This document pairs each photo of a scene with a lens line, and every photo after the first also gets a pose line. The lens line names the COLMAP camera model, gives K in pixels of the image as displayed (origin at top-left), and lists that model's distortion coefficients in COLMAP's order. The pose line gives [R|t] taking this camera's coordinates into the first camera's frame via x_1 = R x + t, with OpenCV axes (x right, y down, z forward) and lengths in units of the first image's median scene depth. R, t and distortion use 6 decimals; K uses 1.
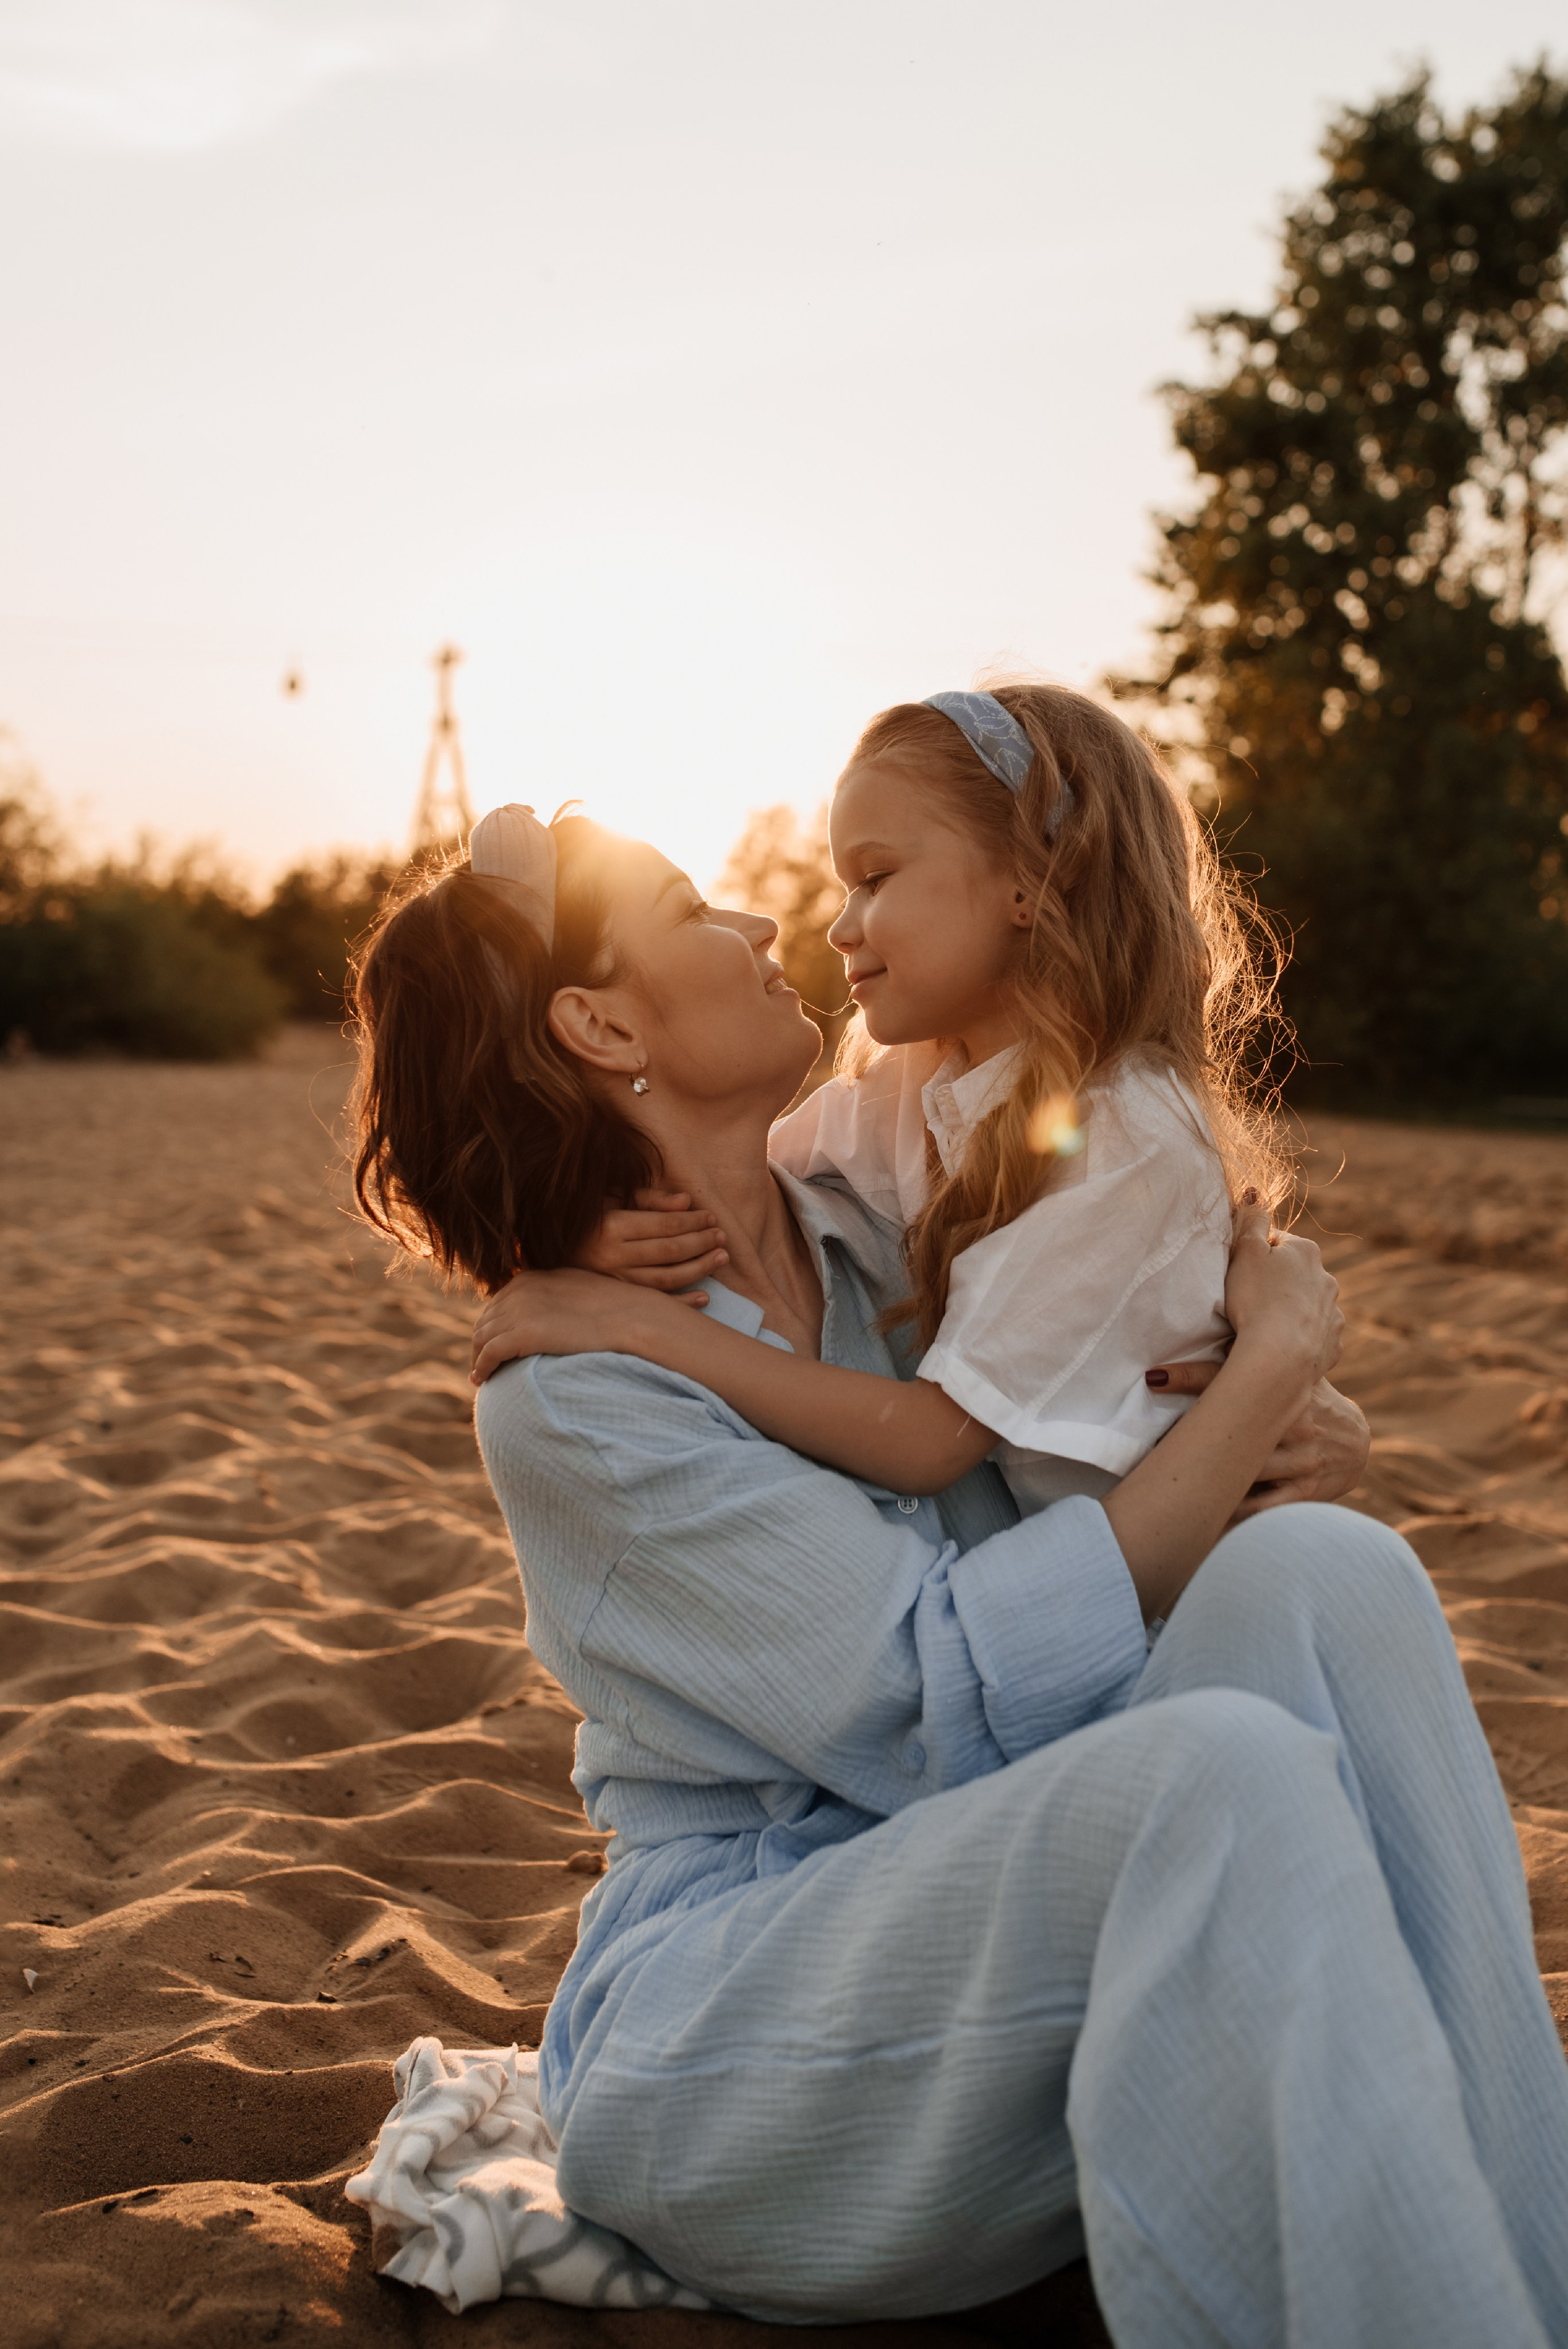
lens RADIAL K [[2640.8, 0, 848.7], [0, 2640.8, 971.4], [0, 0, 1]] dist [-0.064715, 0.120742]
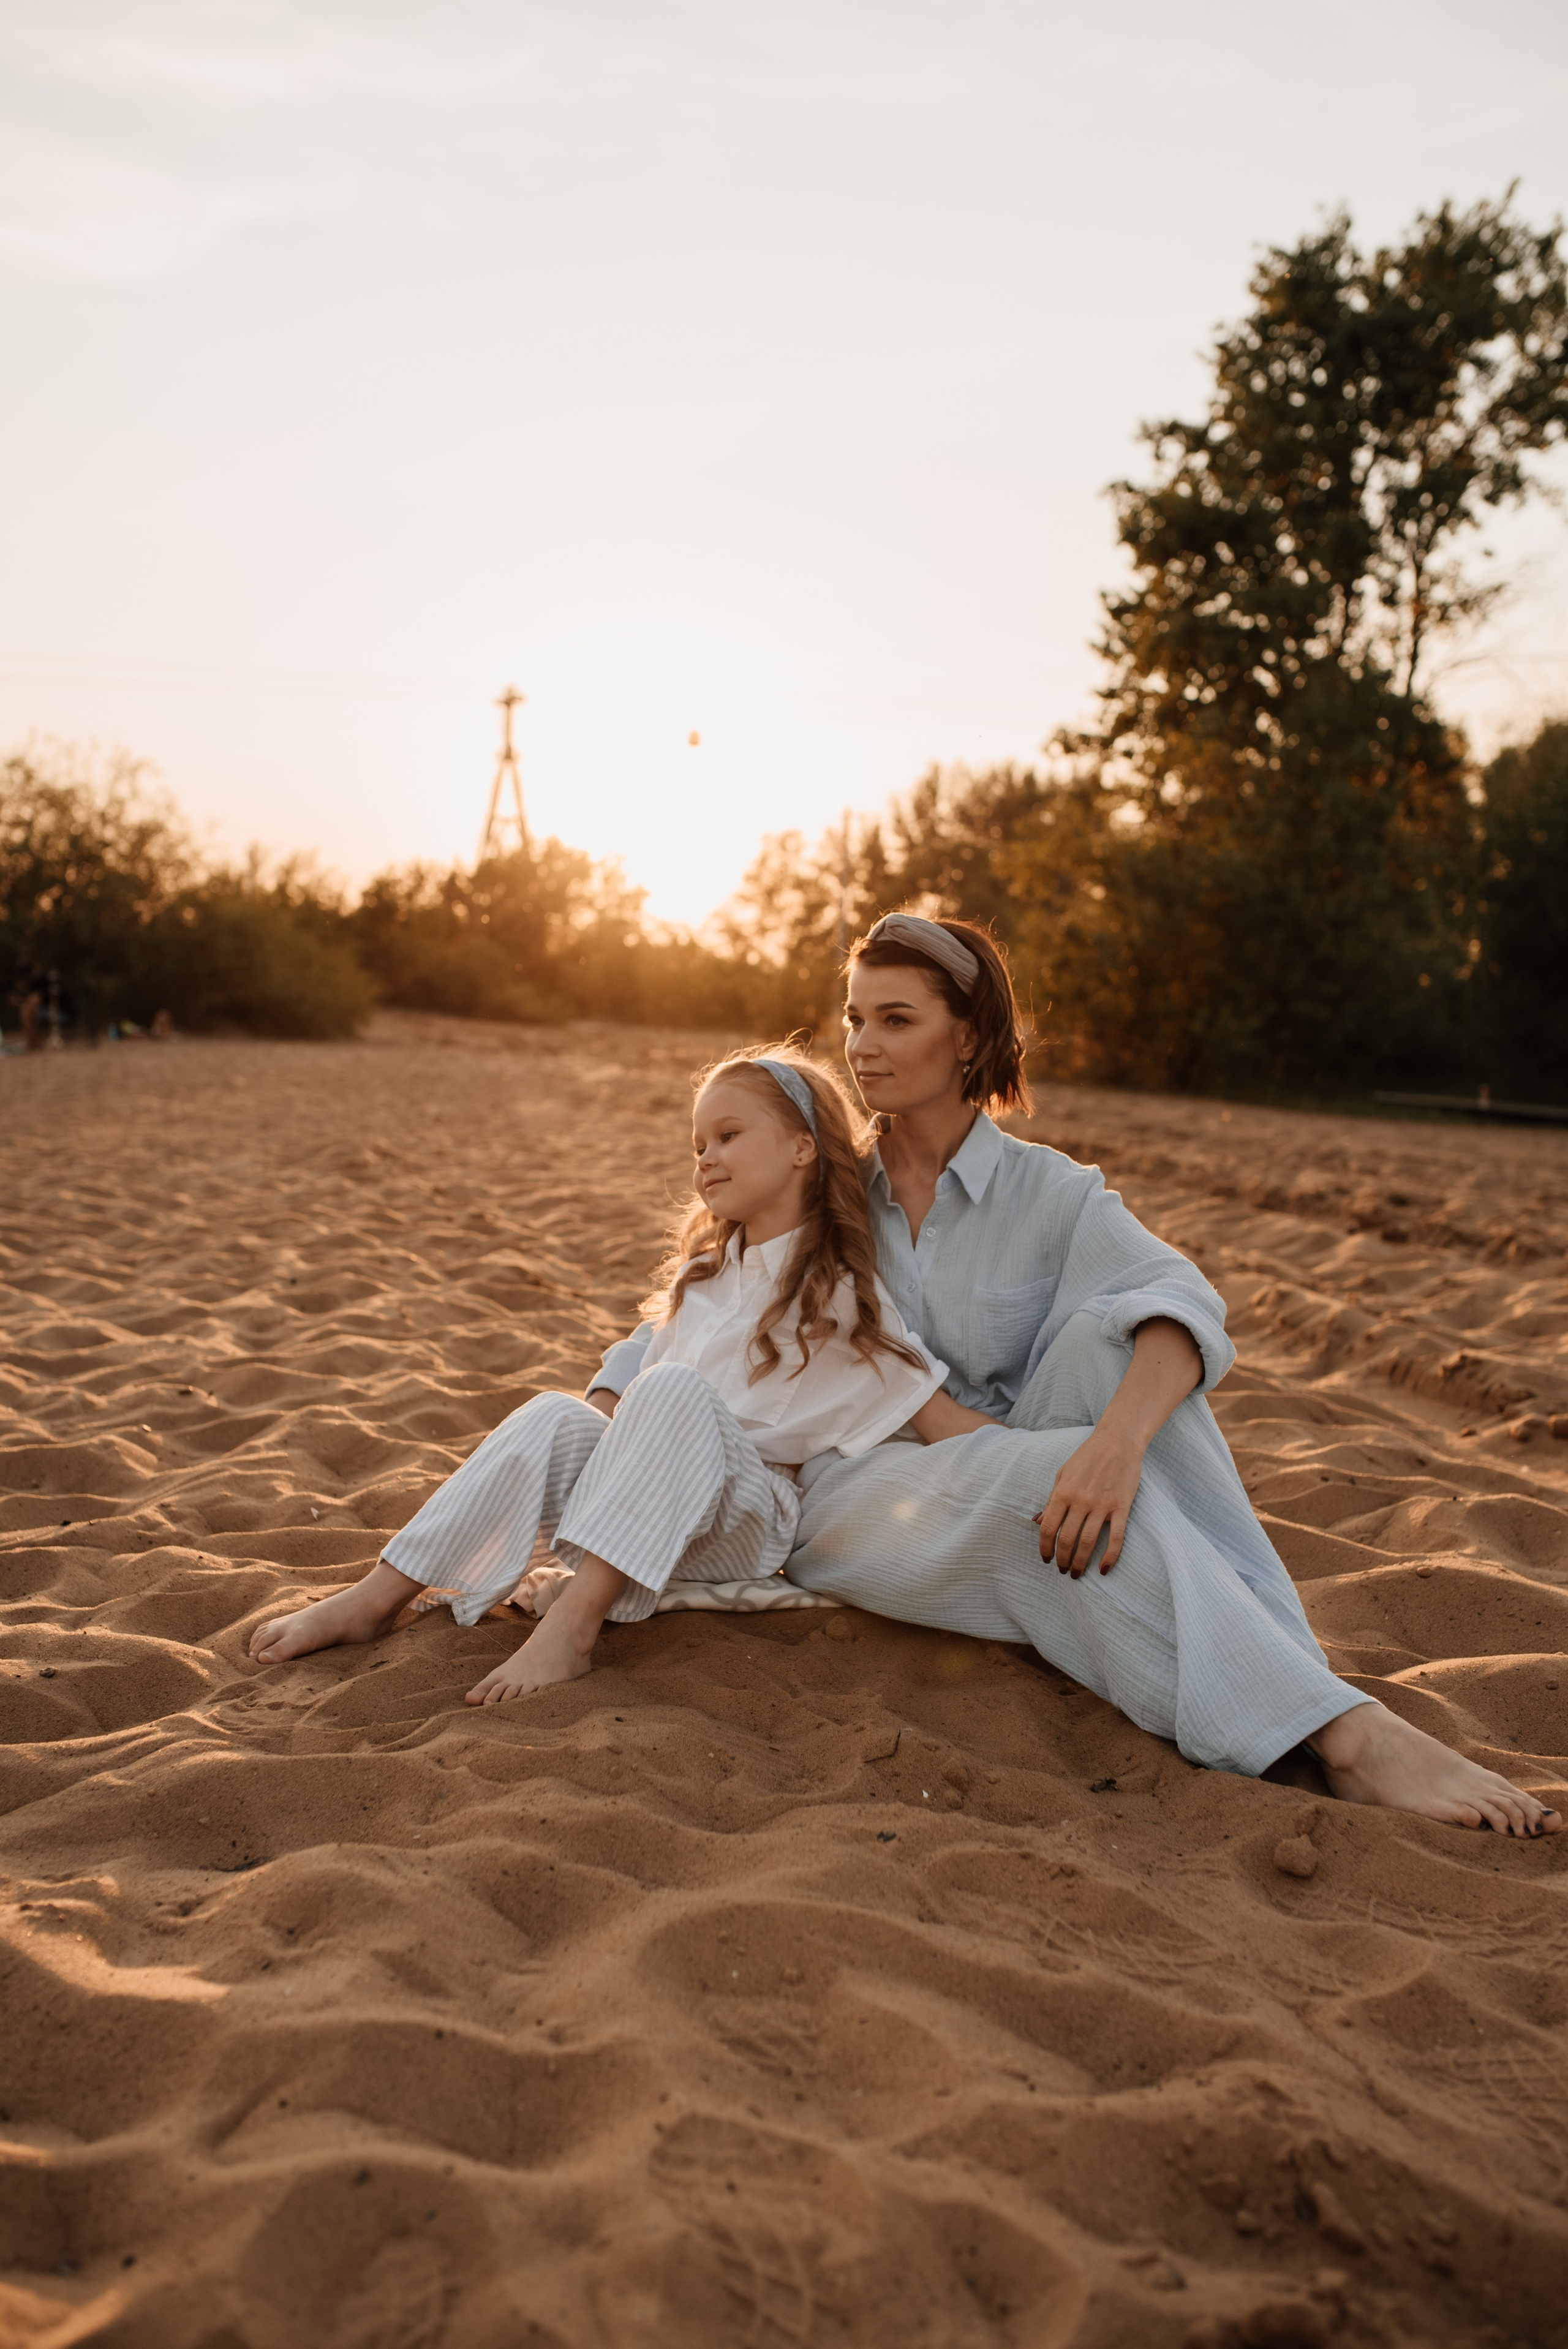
lens RADIAL K [[2250.8, 0, 784.0], [0, 2250.8, 1174.5], [0, 0, 1]] dist [-0.068293, 0.114276]
pose [[0.999410, 0.021148, -0.027058, 0.032848], [-0.018633, 0.995762, 0.090065, -0.009320], [0.028848, -0.089508, 0.995568, -0.270625]]
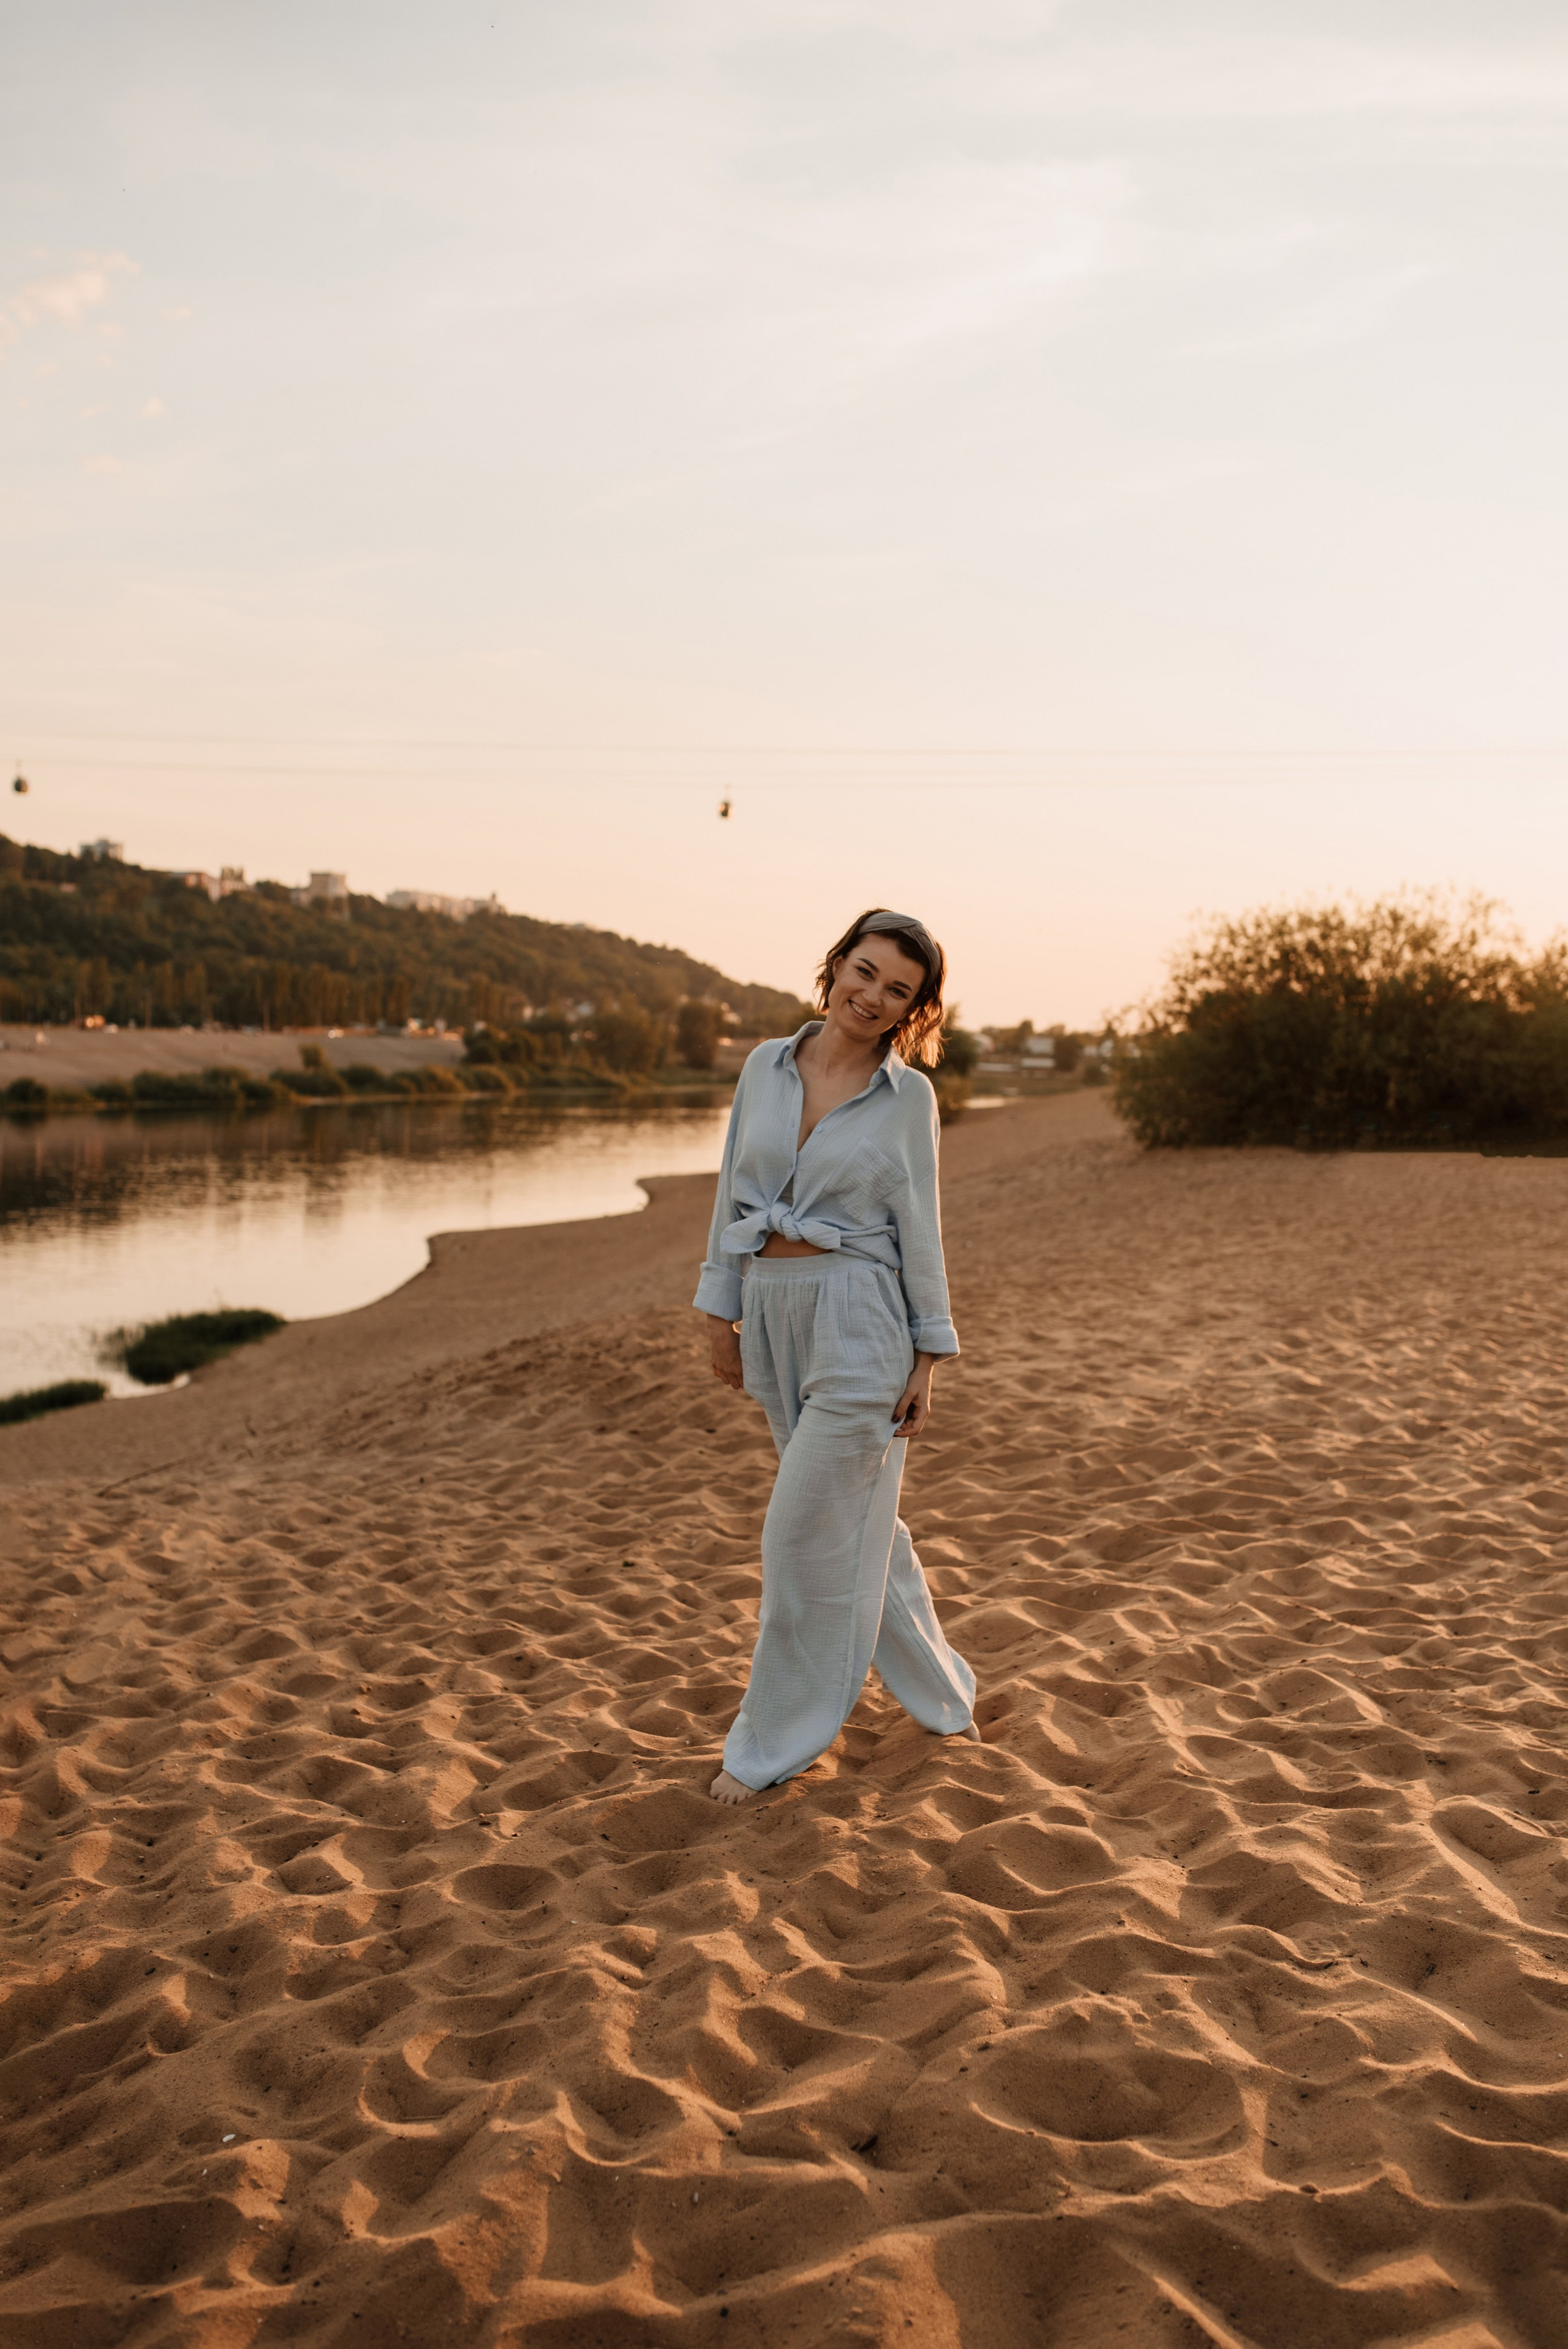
lens RADIAL K [[2250.8, 0, 784.0], [0, 2250.8, 1174.5], [0, 0, 1]] dist [-0.068293, 0.114276]
pose [[0.824323, 0.025823, -0.565531, 0.244738], [0.009719, 0.998166, 0.059746, -0.152939], [0.566037, -0.054746, 0.822560, -1.251859]]
